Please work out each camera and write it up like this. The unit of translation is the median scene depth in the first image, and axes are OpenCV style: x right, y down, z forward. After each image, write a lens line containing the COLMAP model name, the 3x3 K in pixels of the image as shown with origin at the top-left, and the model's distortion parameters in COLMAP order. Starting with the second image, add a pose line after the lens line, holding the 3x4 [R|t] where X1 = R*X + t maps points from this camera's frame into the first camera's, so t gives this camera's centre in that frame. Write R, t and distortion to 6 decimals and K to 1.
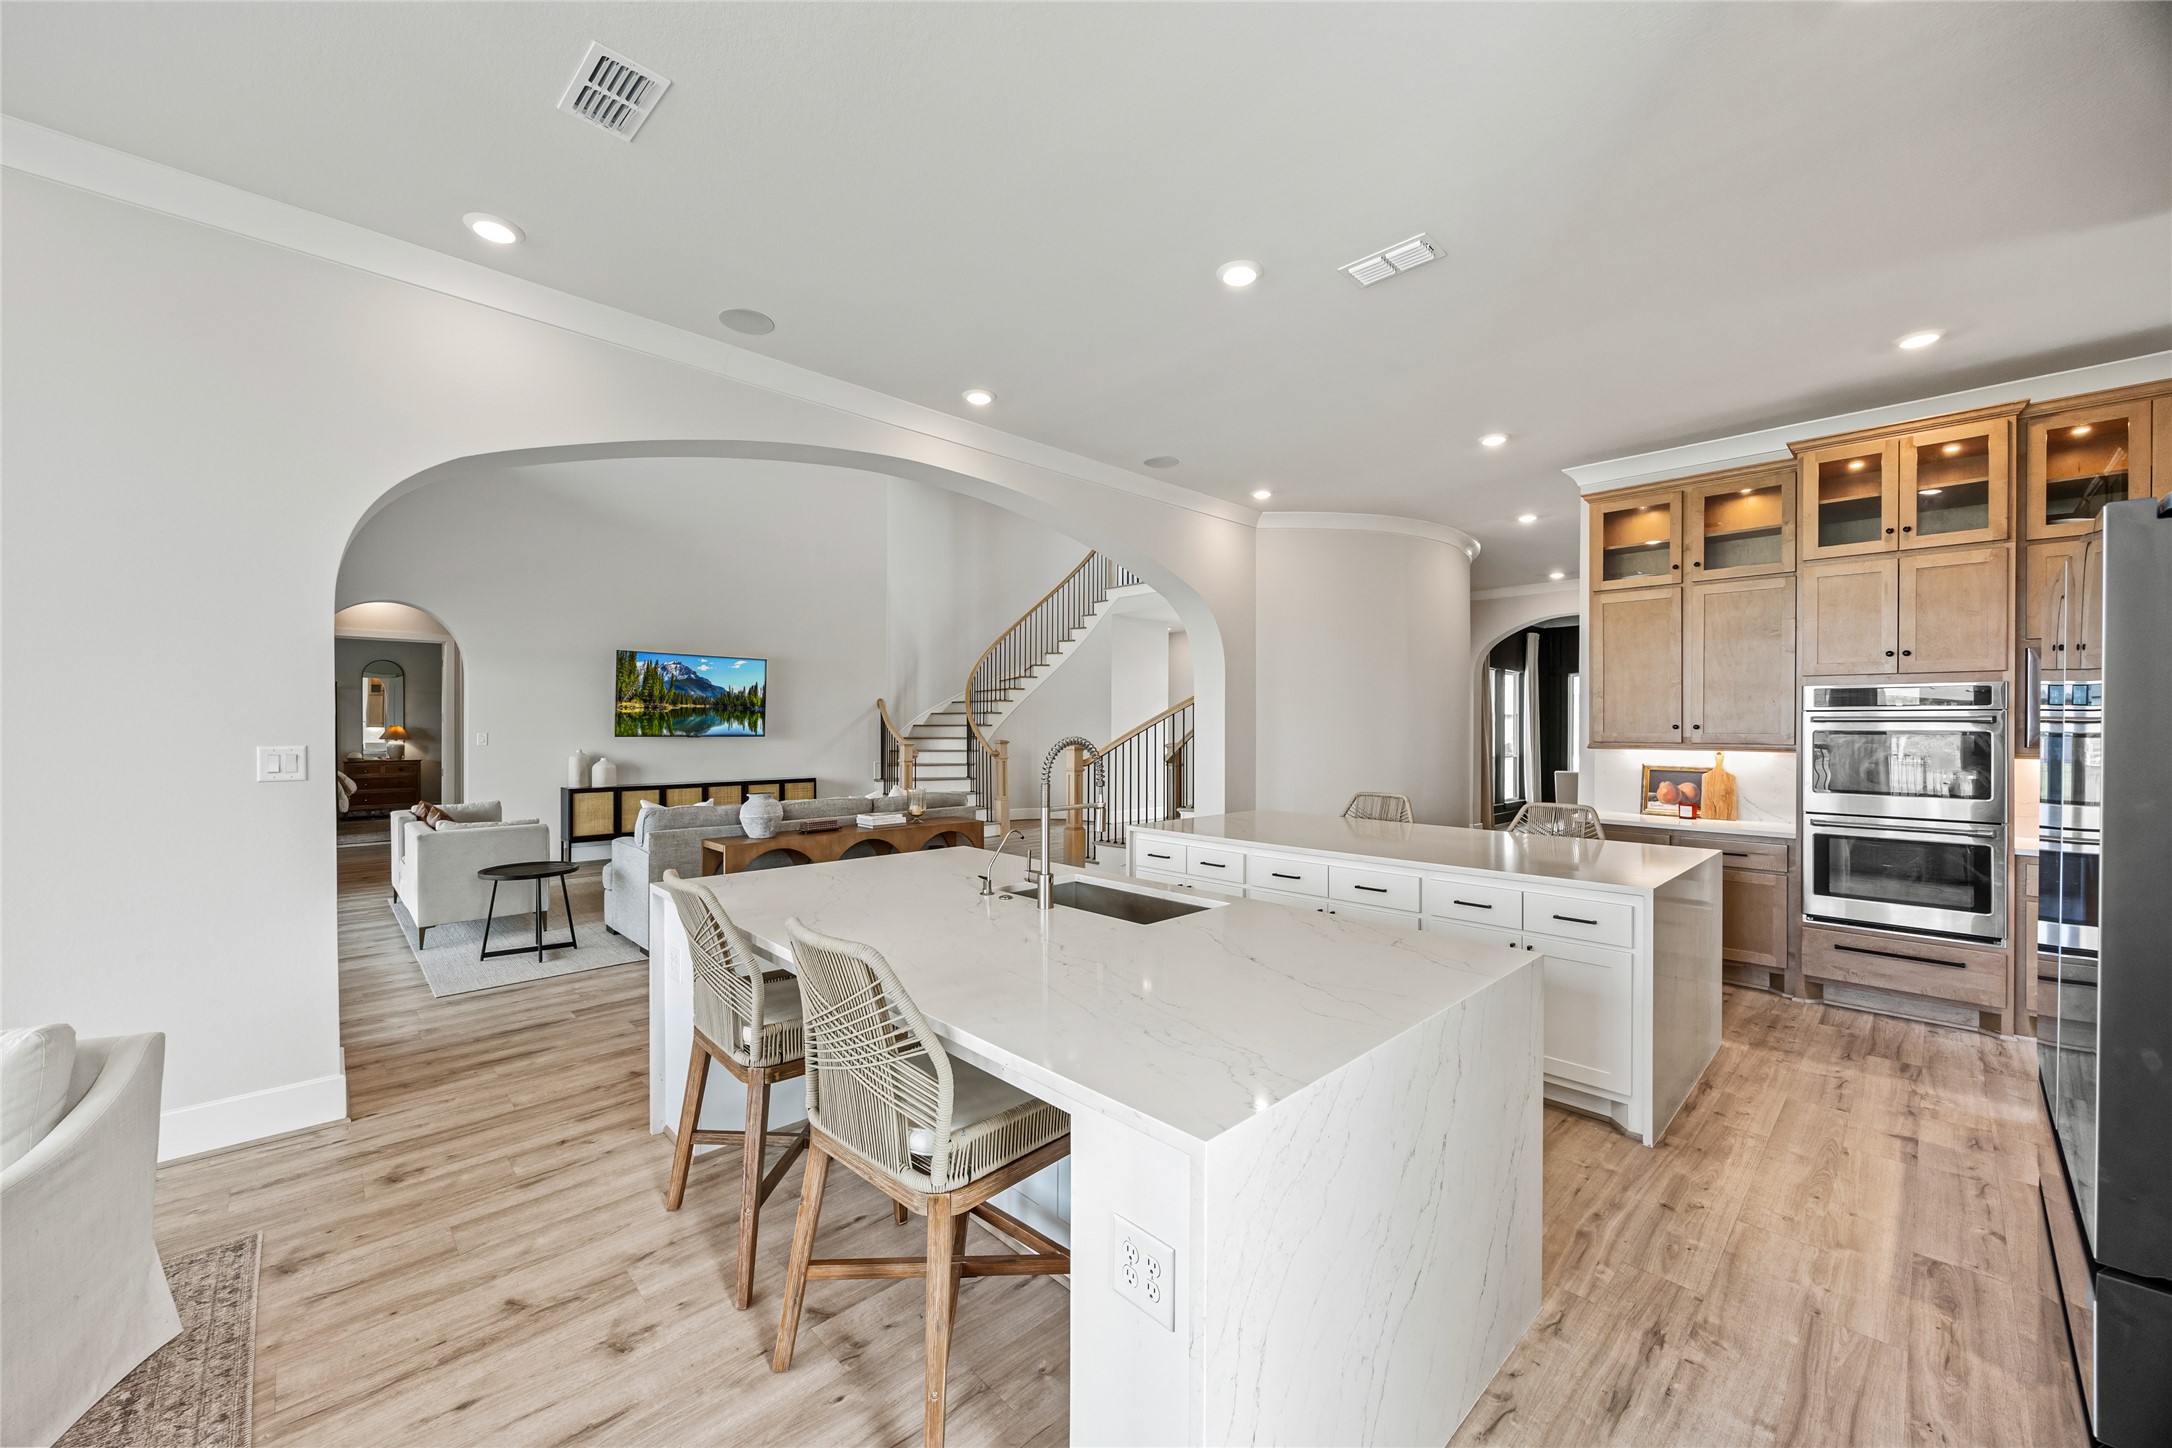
lens RADIAL K [[798.5, 0, 1086.0], [0, 798.5, 724.0], [0, 0, 1]] dist [0.012404, 0.000005]
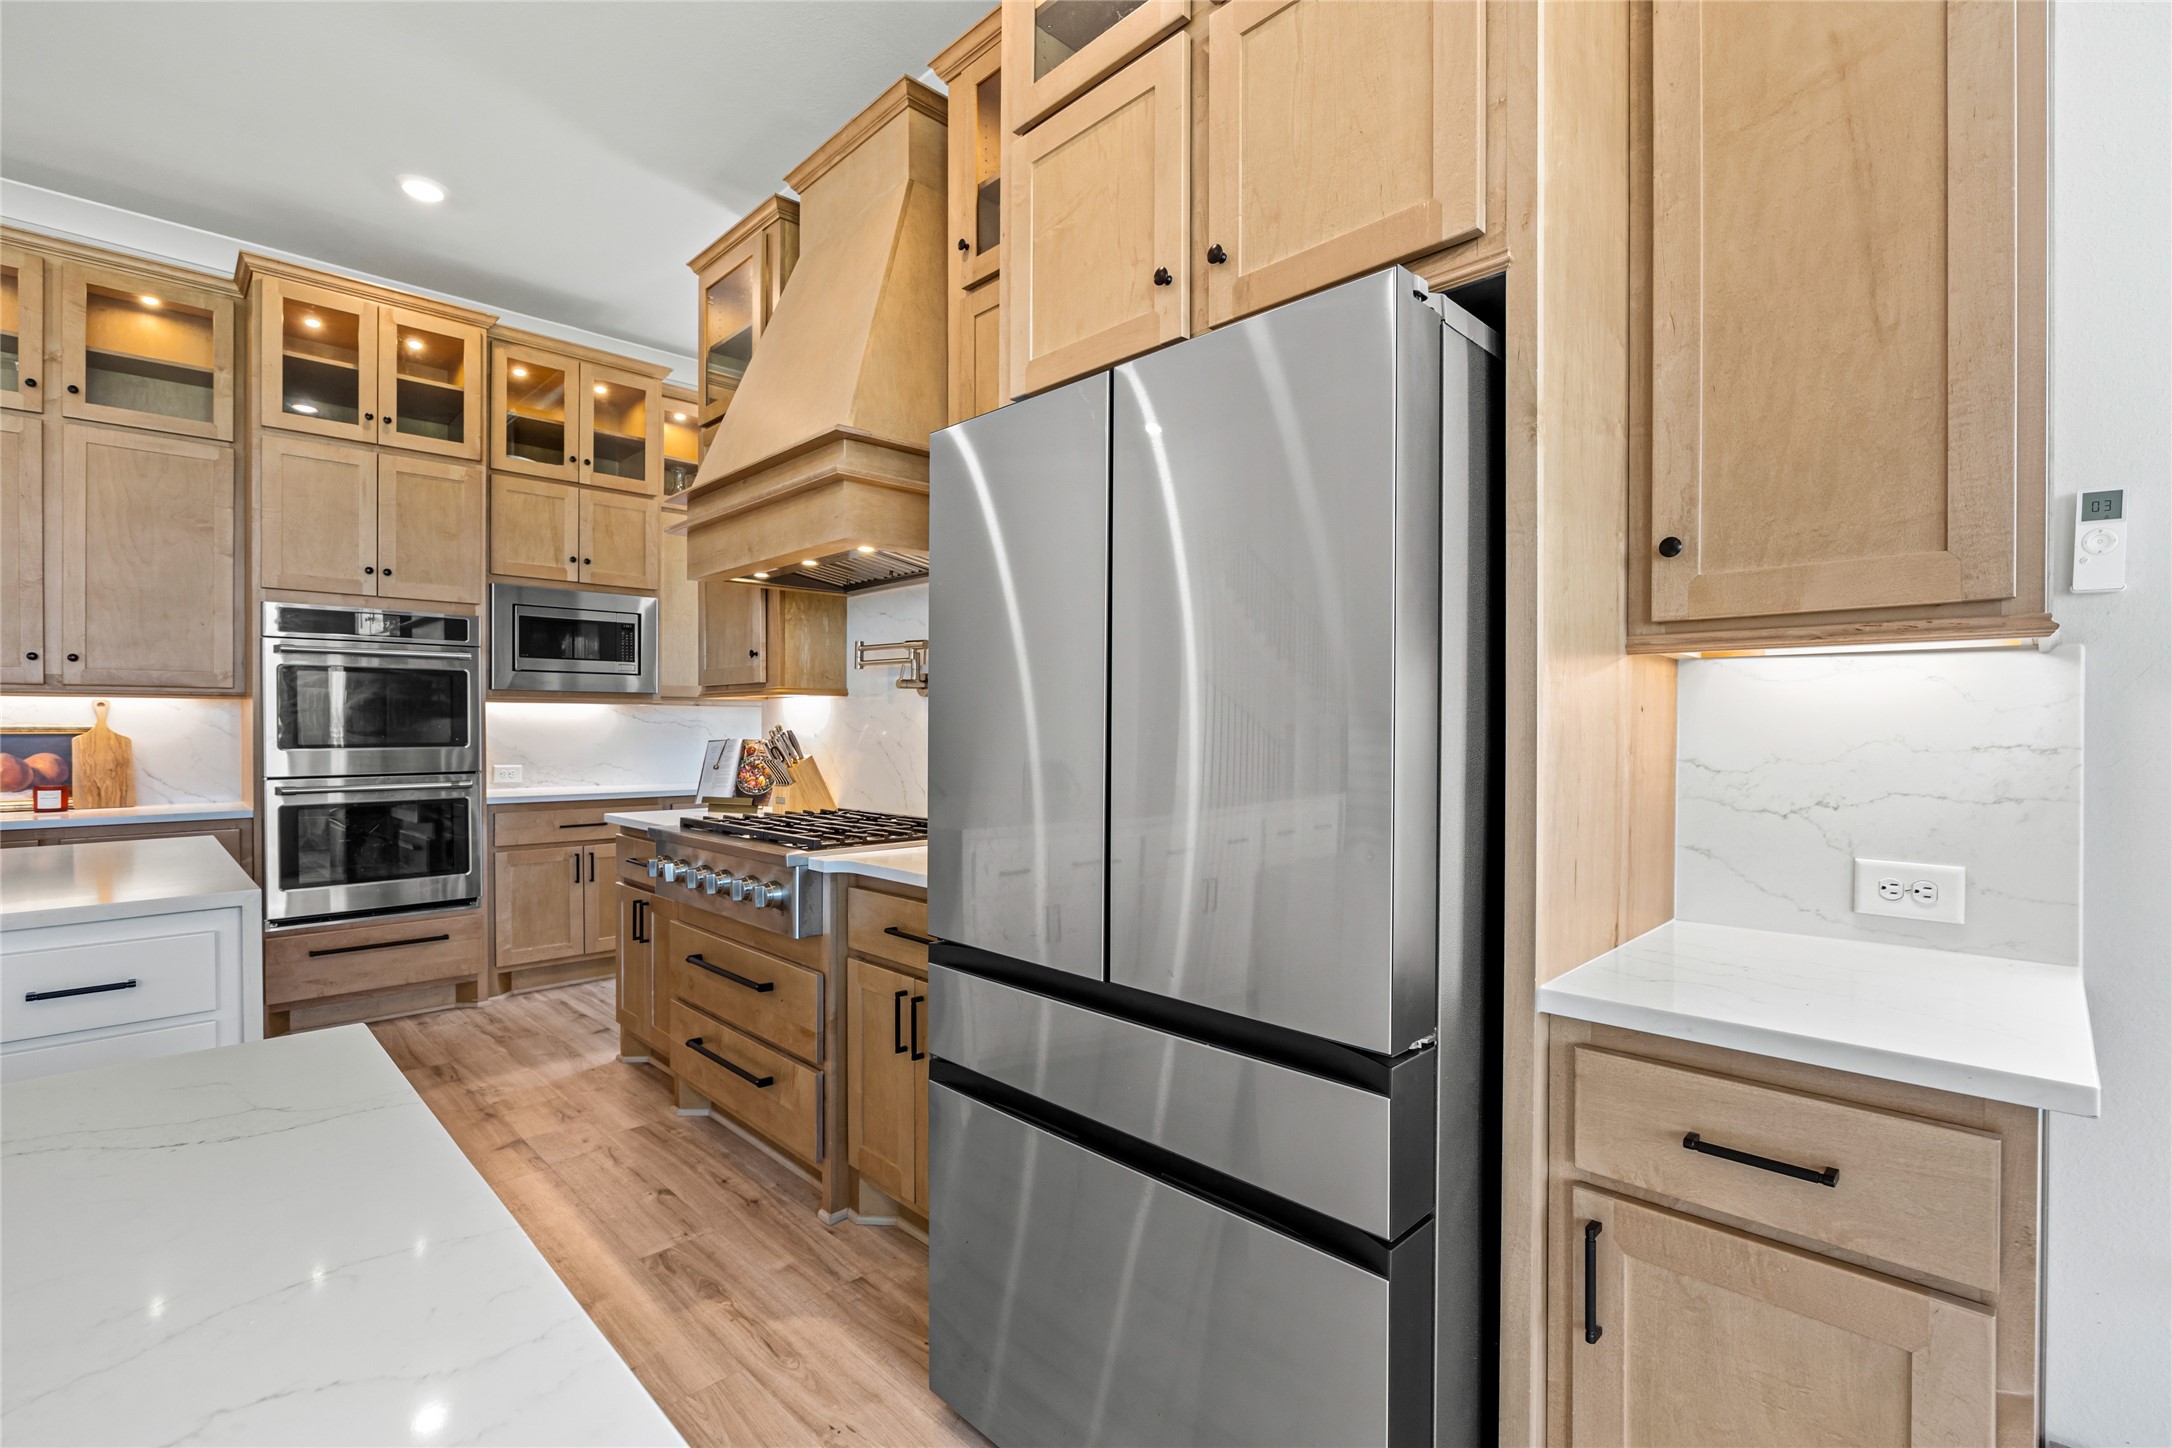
lens RADIAL K [[979.6, 0, 1086.0], [0, 979.6, 724.0], [0, 0, 1]] dist [-0.002555, -0.000809]
pose [[-0.012246, -0.001459, 0.999924, 0.018741], [-0.004733, 0.999988, 0.001401, 0.056680], [-0.999914, -0.004715, -0.012253, 0.286471]]
